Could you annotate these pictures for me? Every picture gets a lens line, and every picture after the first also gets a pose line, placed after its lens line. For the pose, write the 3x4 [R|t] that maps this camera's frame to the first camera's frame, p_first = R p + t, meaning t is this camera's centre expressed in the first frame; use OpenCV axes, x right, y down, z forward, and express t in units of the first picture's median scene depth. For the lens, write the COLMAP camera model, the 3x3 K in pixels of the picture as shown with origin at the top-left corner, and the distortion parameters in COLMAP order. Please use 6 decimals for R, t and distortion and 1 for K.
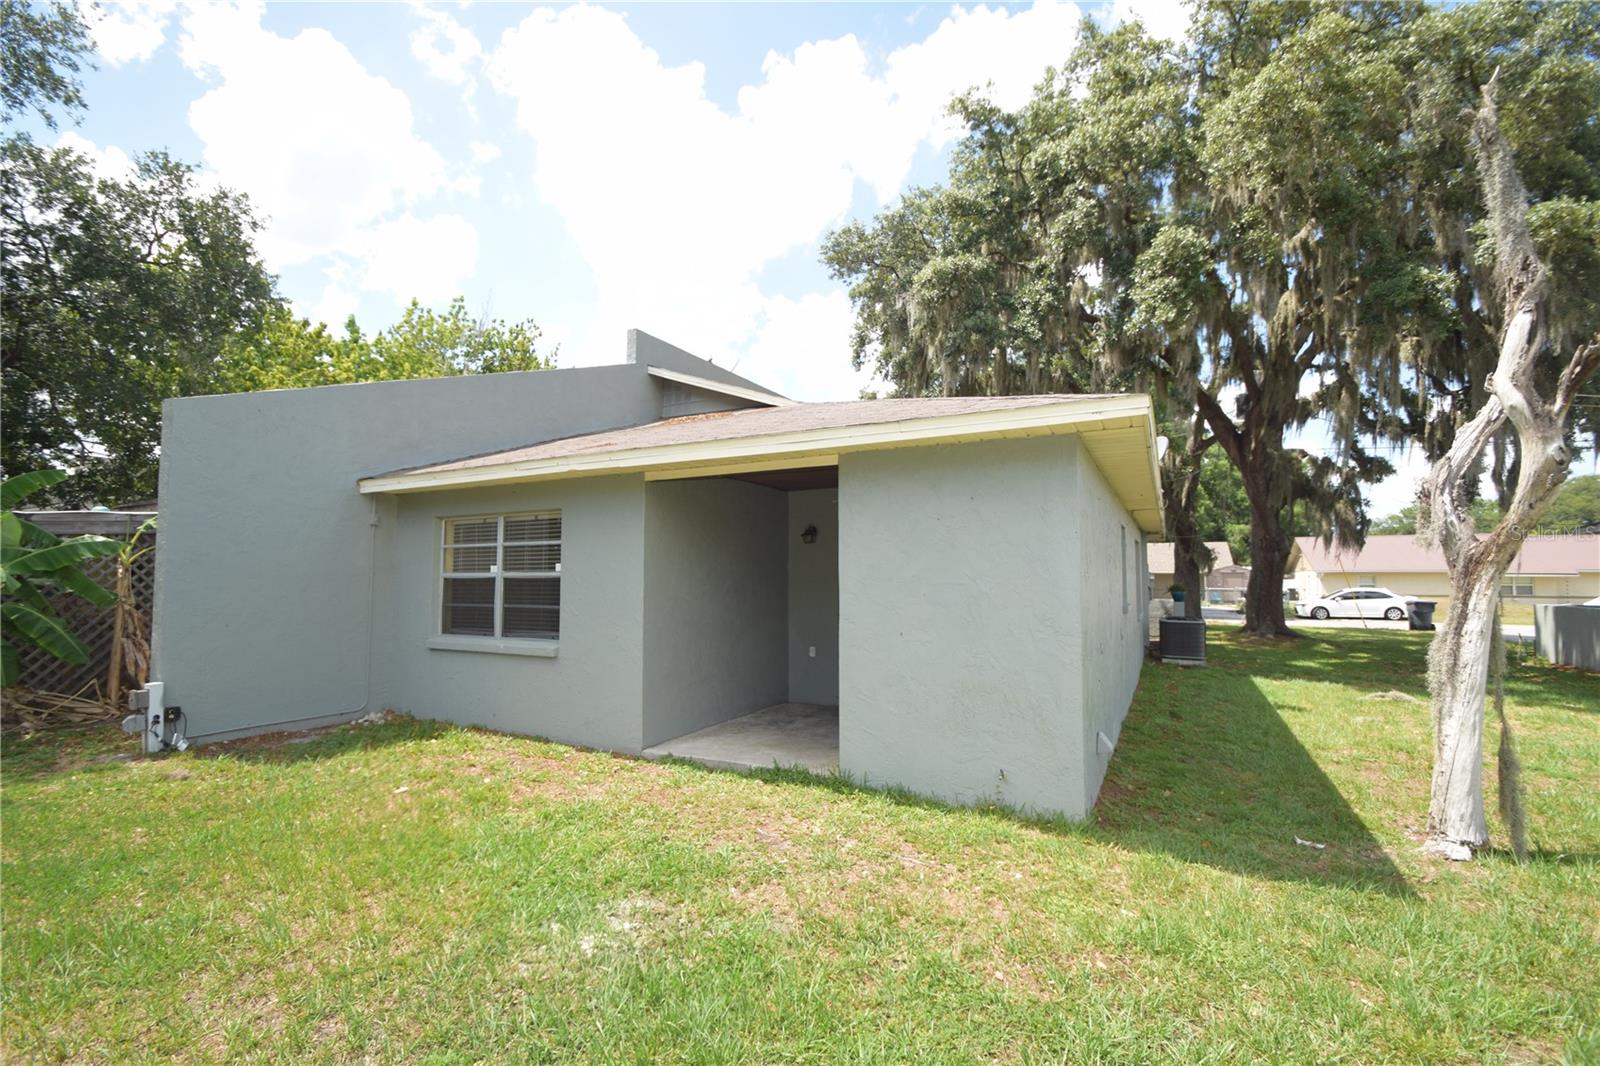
lens RADIAL K [[707.2, 0, 792.1], [0, 707.2, 530.4], [0, 0, 1]] dist [0.006243, -0.009924]
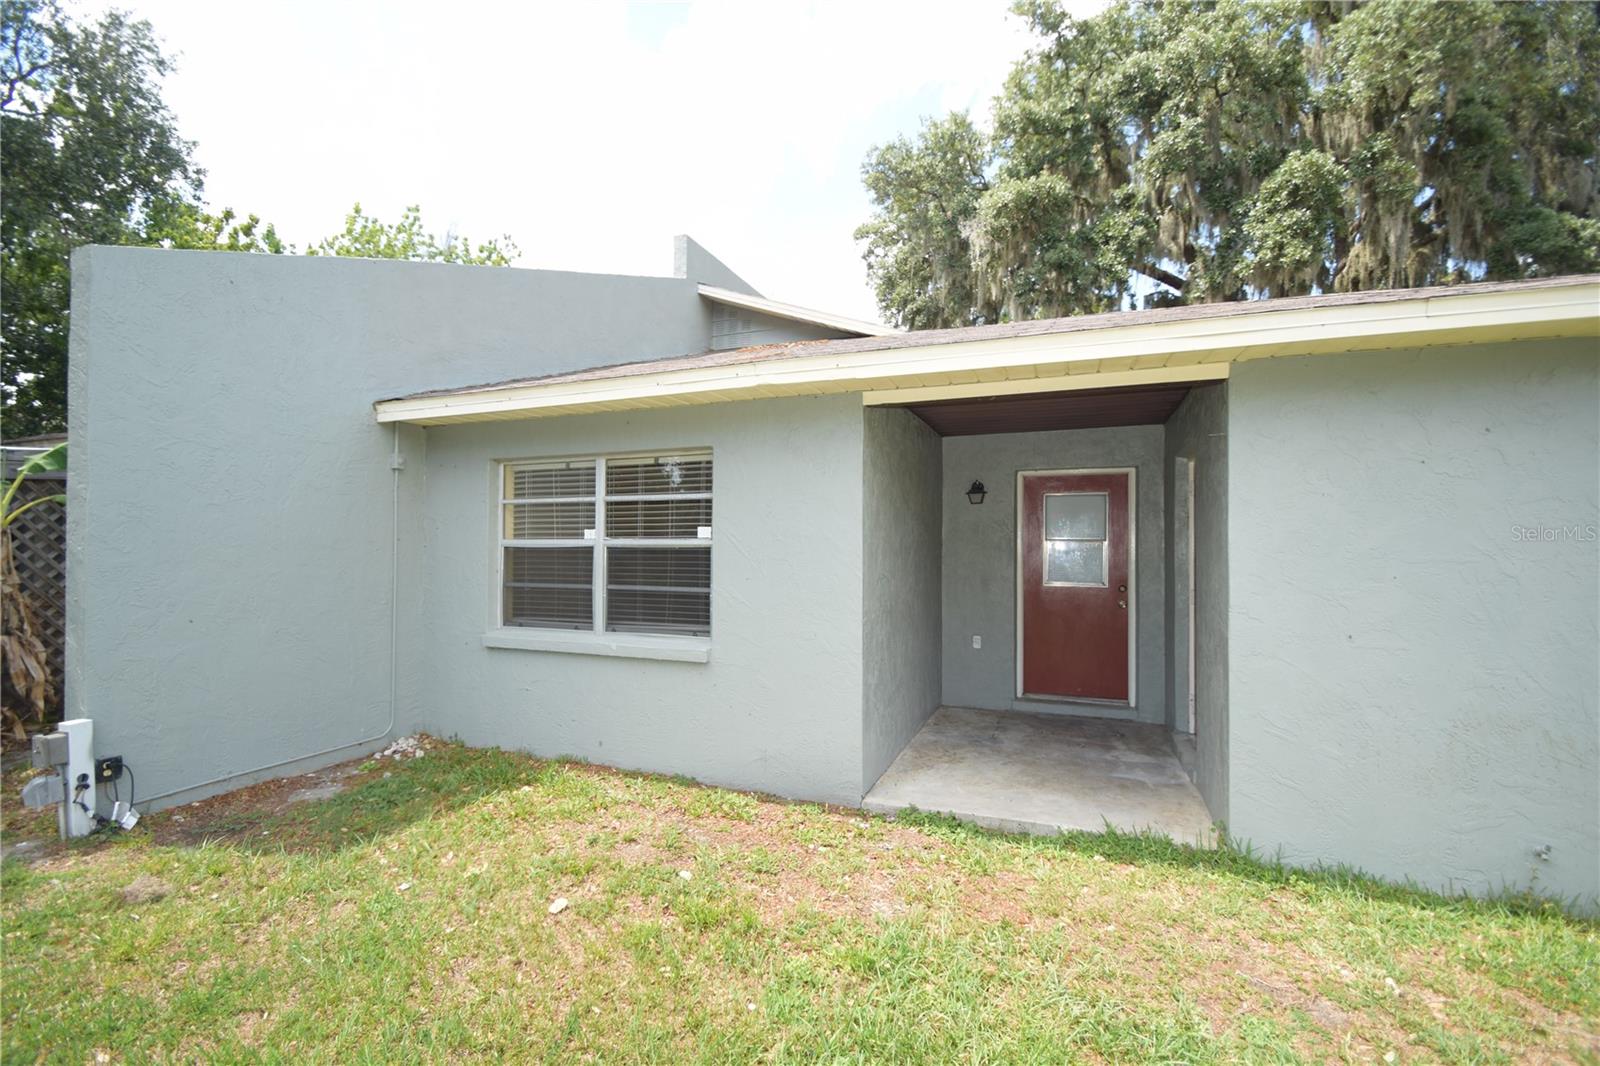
lens RADIAL K [[707.2, 0, 795.1], [0, 707.2, 536.4], [0, 0, 1]] dist [0.006243, -0.009924]
pose [[0.993986, 0.006525, 0.109315, -0.289693], [-0.012415, 0.998502, 0.053287, 0.016486], [-0.108803, -0.054324, 0.992578, 0.279170]]
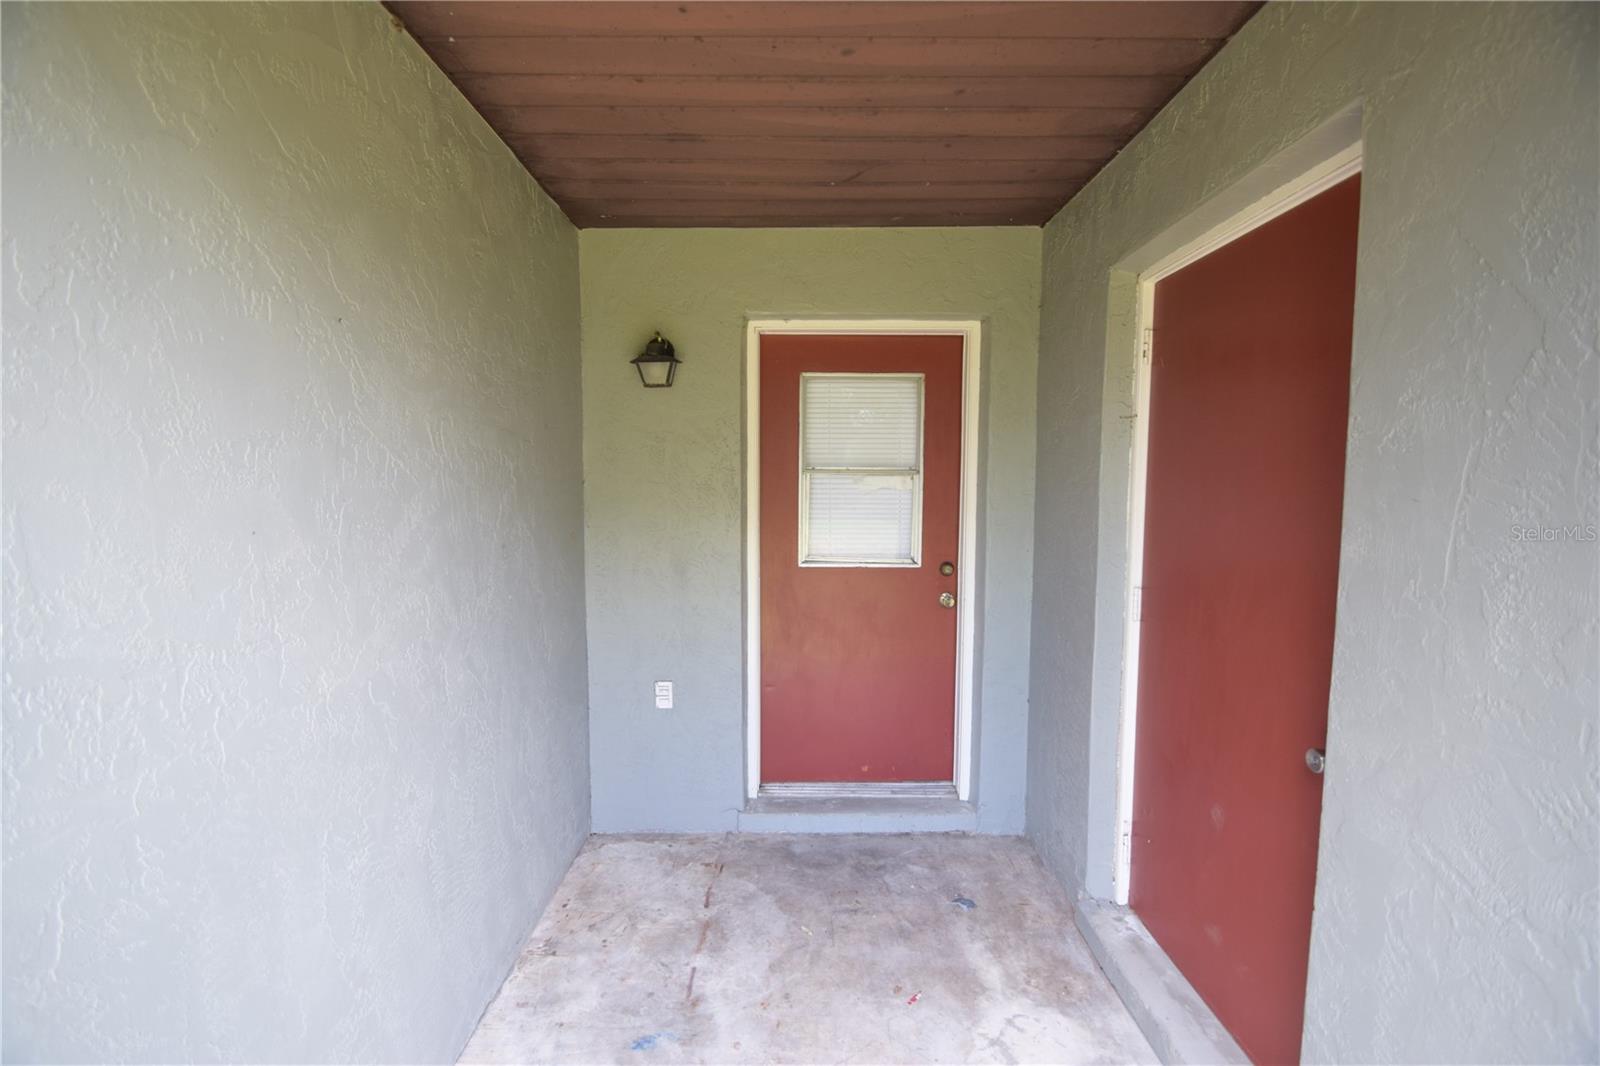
lens RADIAL K [[707.2, 0, 797.6], [0, 707.2, 539.7], [0, 0, 1]] dist [0.006243, -0.009924]
pose [[0.883757, -0.034741, 0.466655, -0.085982], [-0.034916, 0.989565, 0.139794, 0.045122], [-0.466642, -0.139838, 0.873322, 0.745818]]
